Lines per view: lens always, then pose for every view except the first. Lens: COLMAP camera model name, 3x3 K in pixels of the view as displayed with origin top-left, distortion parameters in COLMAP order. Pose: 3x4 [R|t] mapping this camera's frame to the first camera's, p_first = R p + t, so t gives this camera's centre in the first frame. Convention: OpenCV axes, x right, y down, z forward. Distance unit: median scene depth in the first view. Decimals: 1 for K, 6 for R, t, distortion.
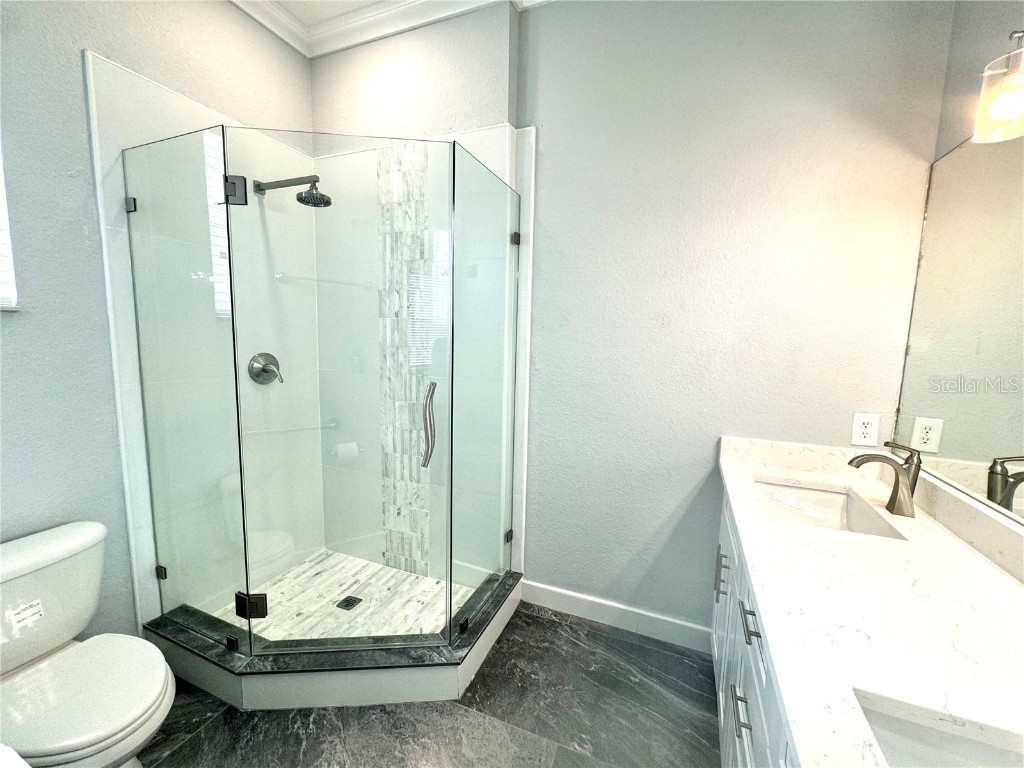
lens RADIAL K [[412.3, 0, 512.0], [0, 412.3, 384.0], [0, 0, 1]] dist [-0.001369, 0.000253]
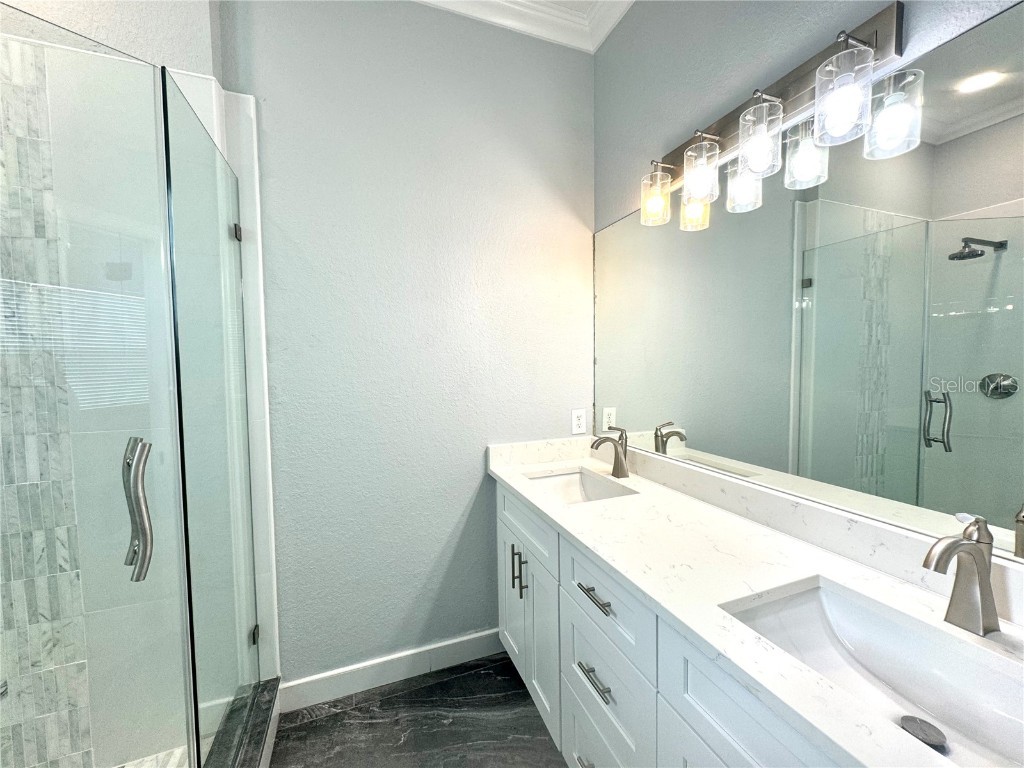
lens RADIAL K [[412.3, 0, 512.0], [0, 412.3, 384.0], [0, 0, 1]] dist [-0.001369, 0.000253]
pose [[0.720618, -0.067516, 0.690037, -0.169813], [0.111796, 0.993539, -0.019539, -0.006601], [-0.684259, 0.091224, 0.723510, 0.138905]]
